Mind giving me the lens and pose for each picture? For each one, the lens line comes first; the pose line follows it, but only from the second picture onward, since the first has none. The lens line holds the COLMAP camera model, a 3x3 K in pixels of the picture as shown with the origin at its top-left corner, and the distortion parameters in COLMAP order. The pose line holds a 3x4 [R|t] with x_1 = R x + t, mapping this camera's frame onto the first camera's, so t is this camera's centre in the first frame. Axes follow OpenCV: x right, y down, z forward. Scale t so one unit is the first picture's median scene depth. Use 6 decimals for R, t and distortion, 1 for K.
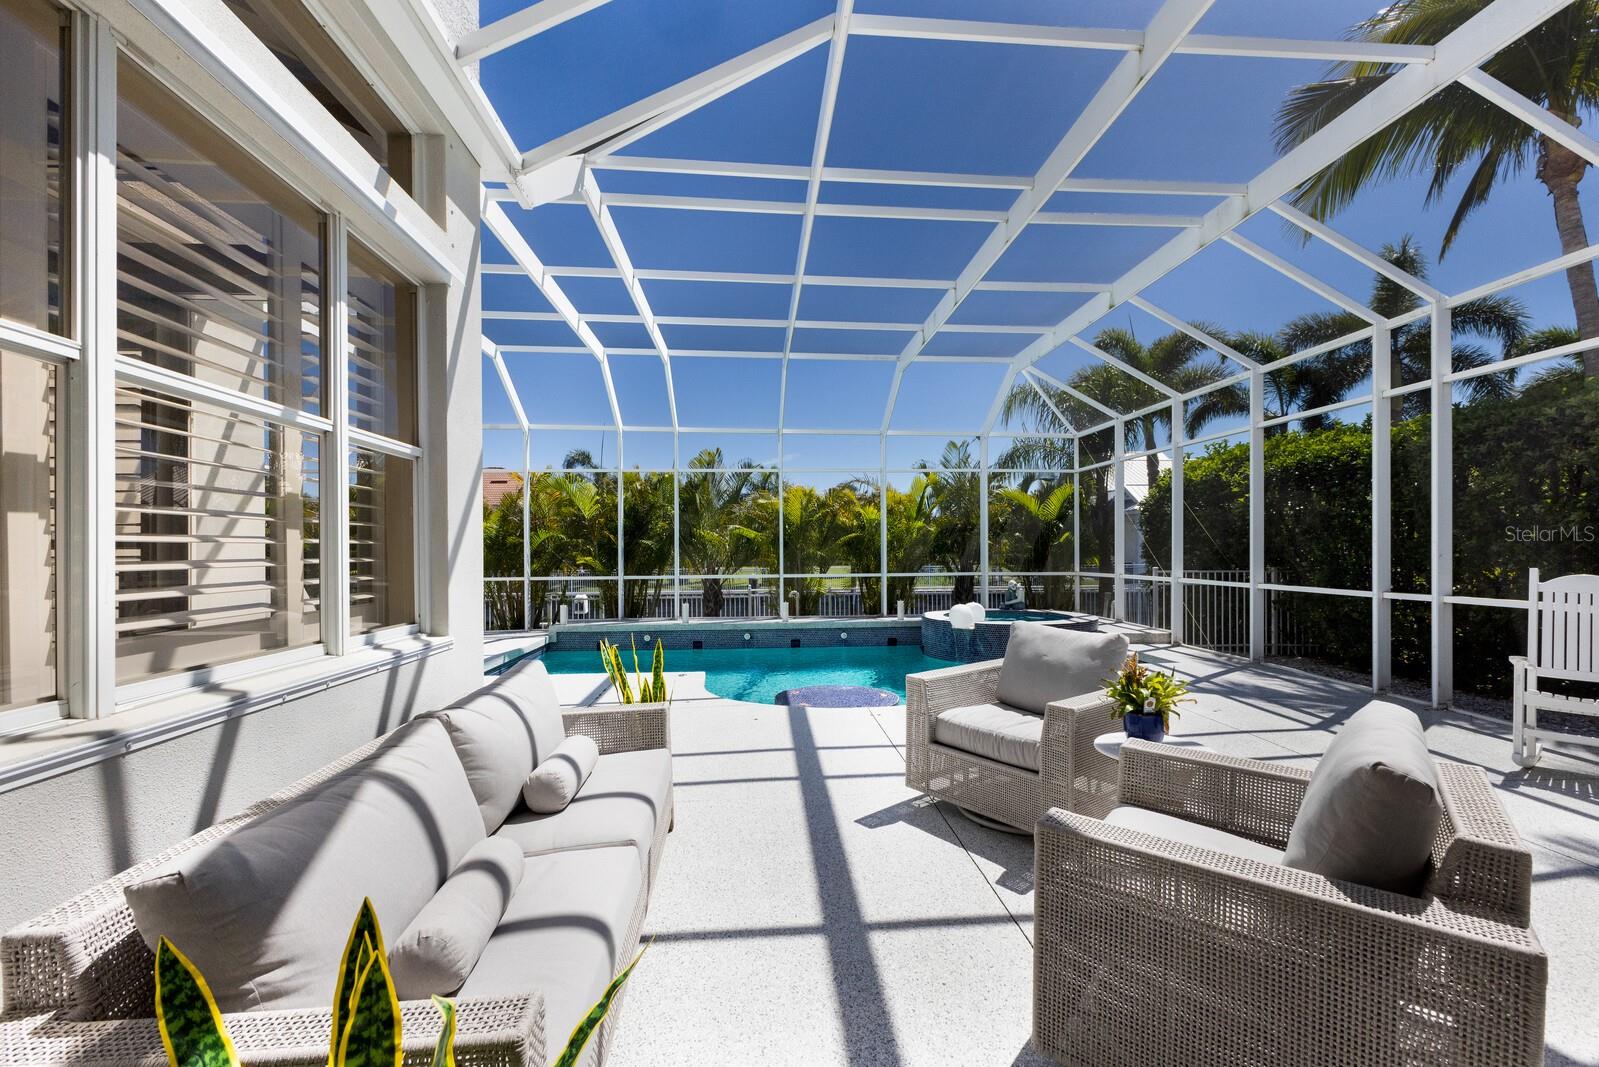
lens RADIAL K [[649.3, 0, 817.0], [0, 649.3, 548.2], [0, 0, 1]] dist [-0.000569, 0.000034]
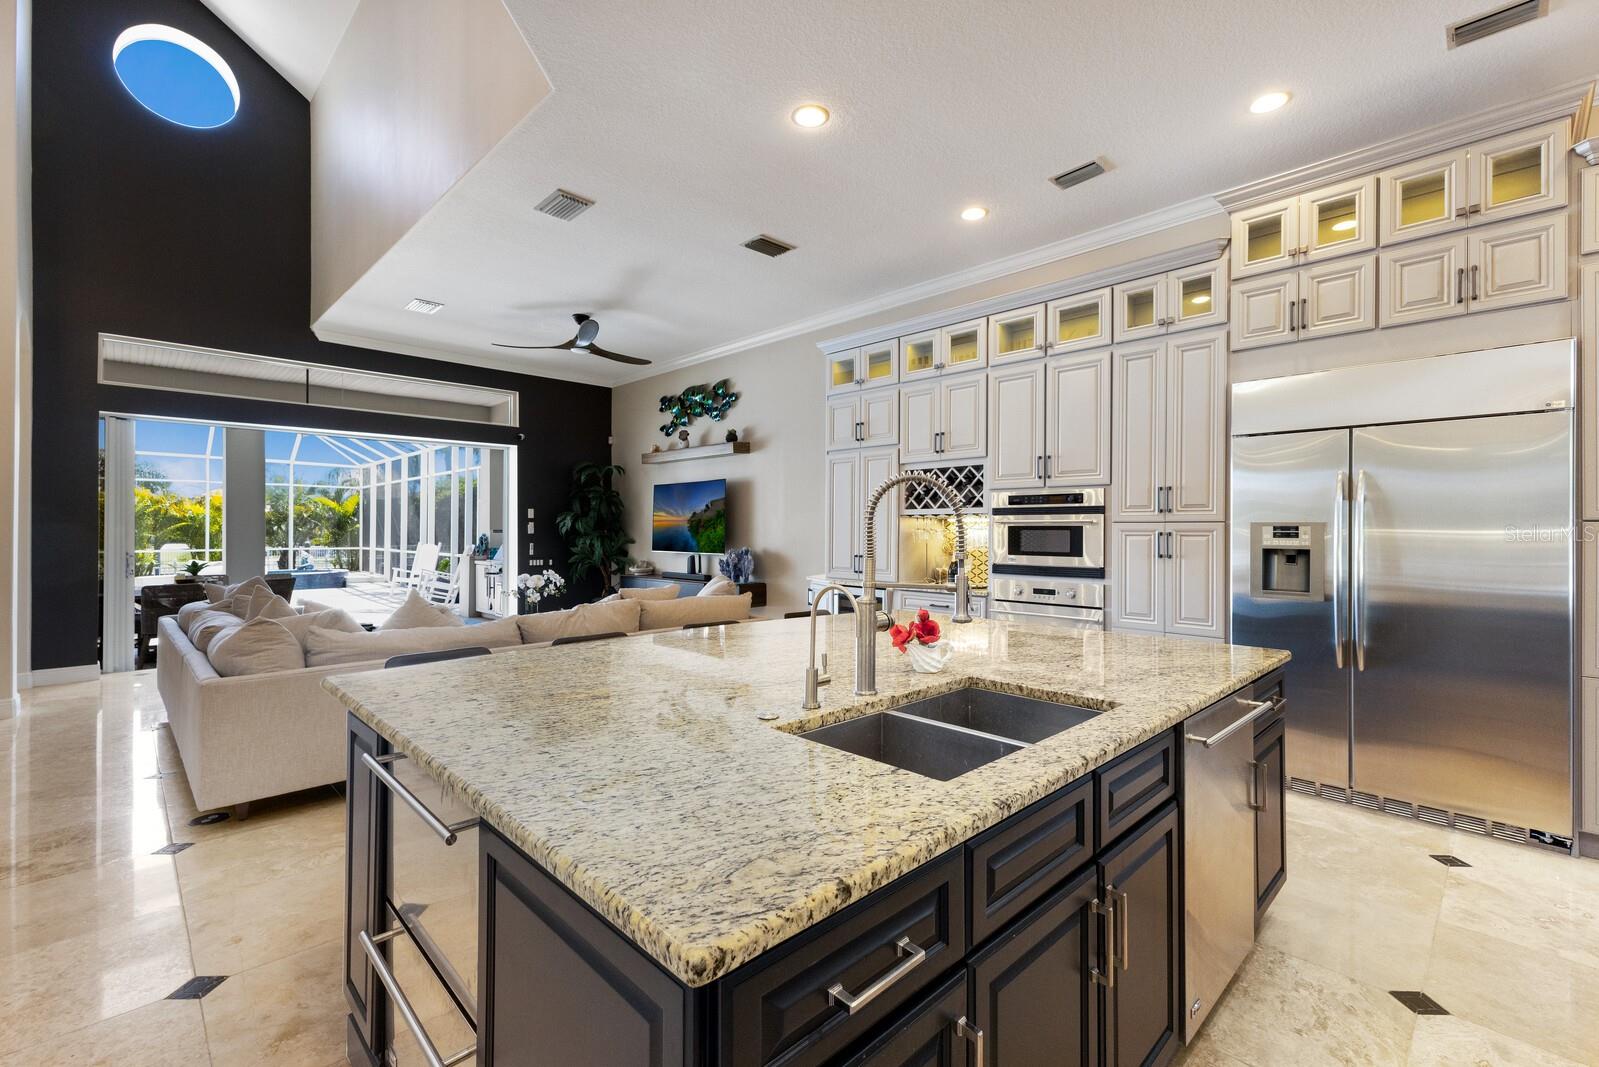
lens RADIAL K [[693.8, 0, 793.8], [0, 693.8, 525.6], [0, 0, 1]] dist [0.007089, 0.000341]
pose [[0.778829, 0.011805, 0.627125, 0.146408], [-0.007272, 0.999926, -0.009791, -0.011023], [-0.627194, 0.003065, 0.778857, -1.173409]]
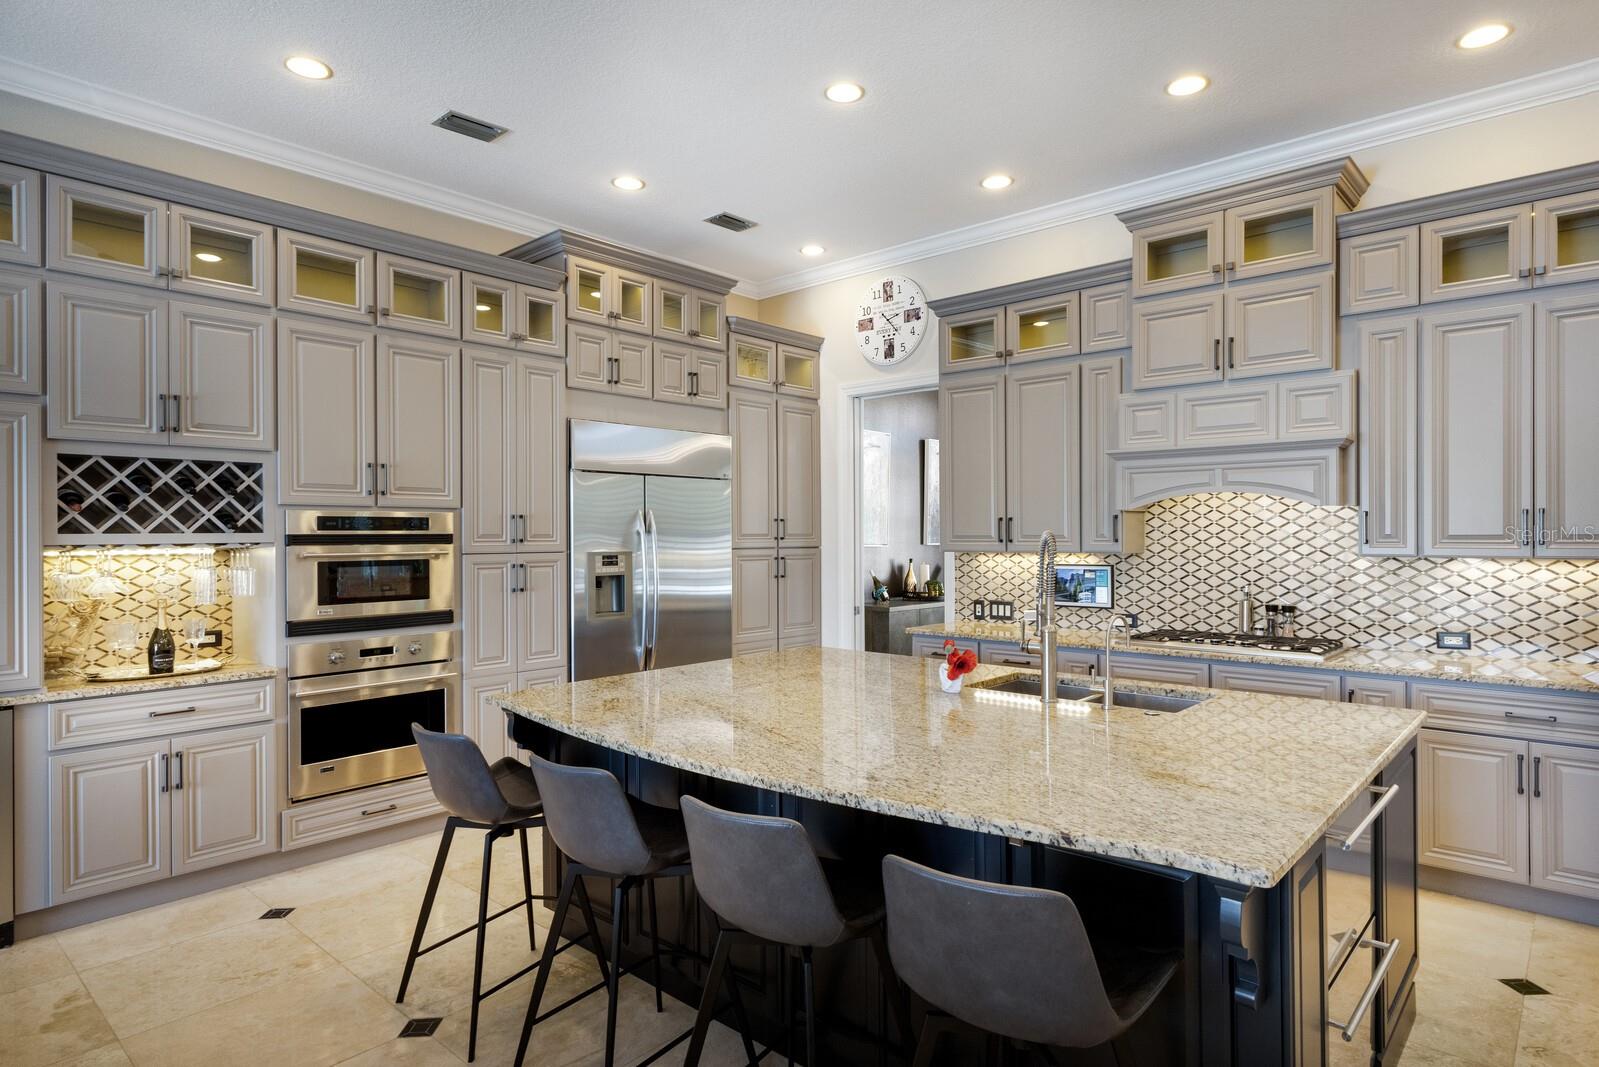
lens RADIAL K [[880.0, 0, 799.5], [0, 880.0, 533.5], [0, 0, 1]] dist [0.001027, -0.001147]
pose [[-0.683523, 0.011208, 0.729843, 0.122074], [0.010601, 0.999929, -0.005428, -0.023496], [-0.729852, 0.004028, -0.683593, -0.821737]]
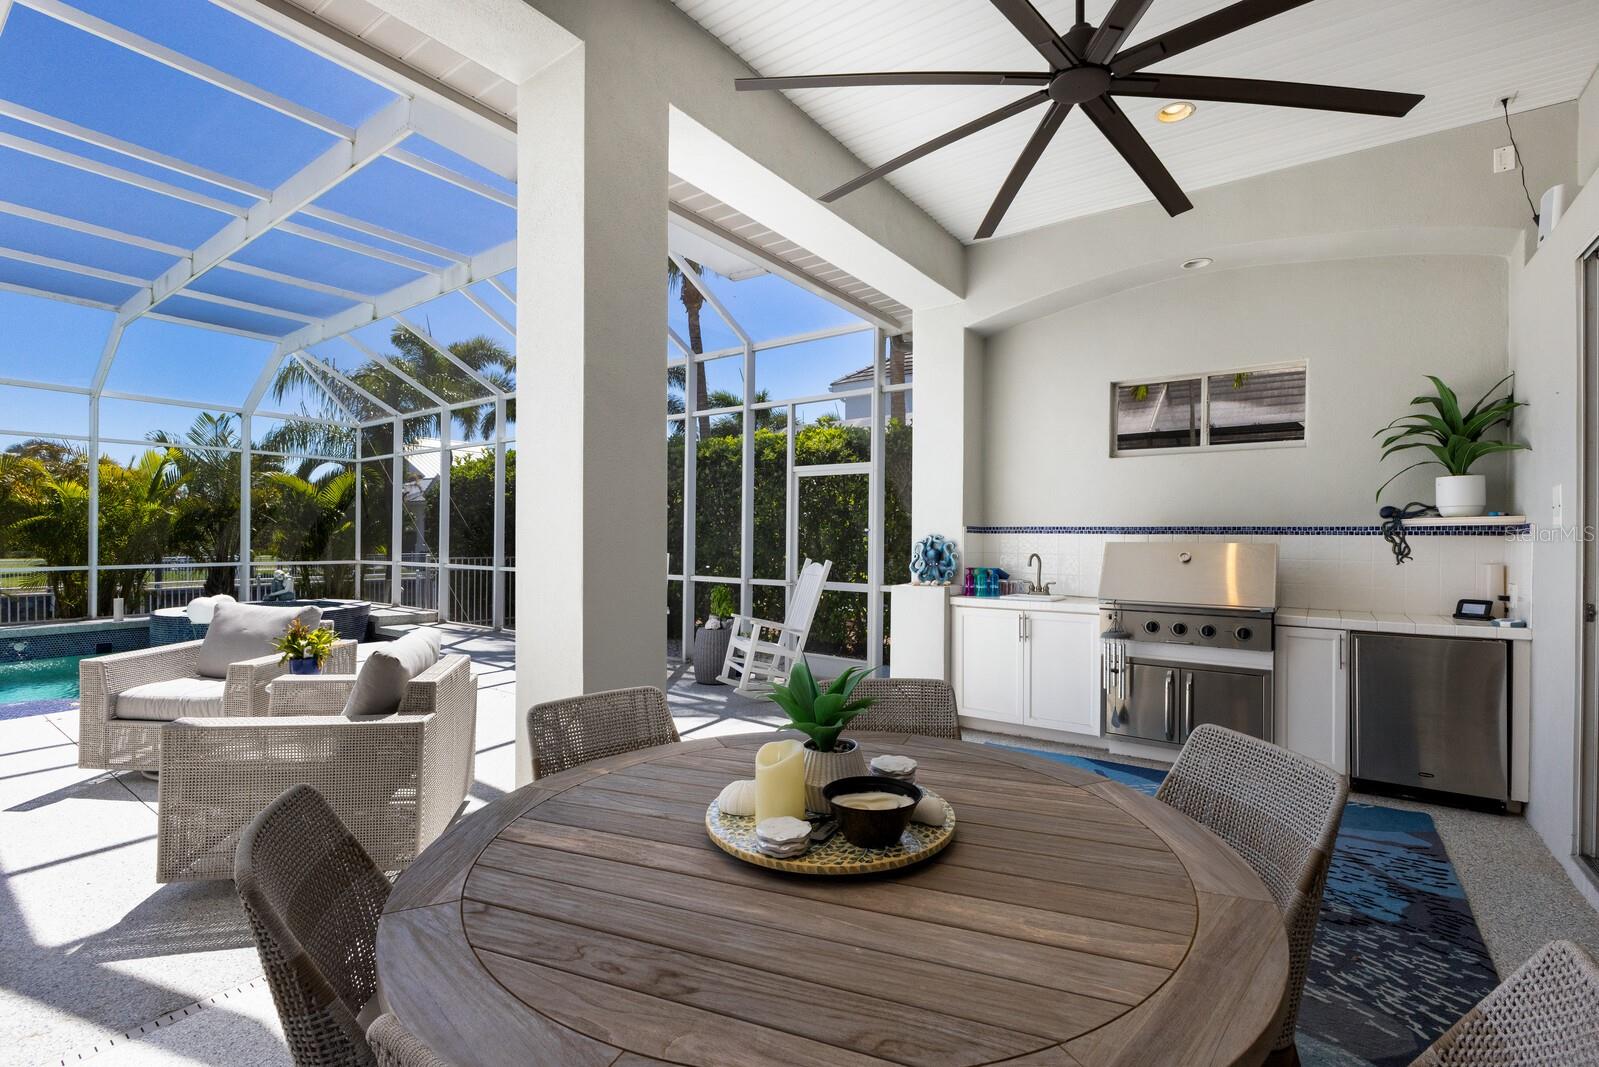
lens RADIAL K [[705.9, 0, 807.7], [0, 705.9, 535.6], [0, 0, 1]] dist [-0.020667, 0.000448]
pose [[0.643030, 0.010711, 0.765766, 0.017102], [-0.009466, 0.999937, -0.006038, -0.002361], [-0.765782, -0.003366, 0.643091, -0.247469]]
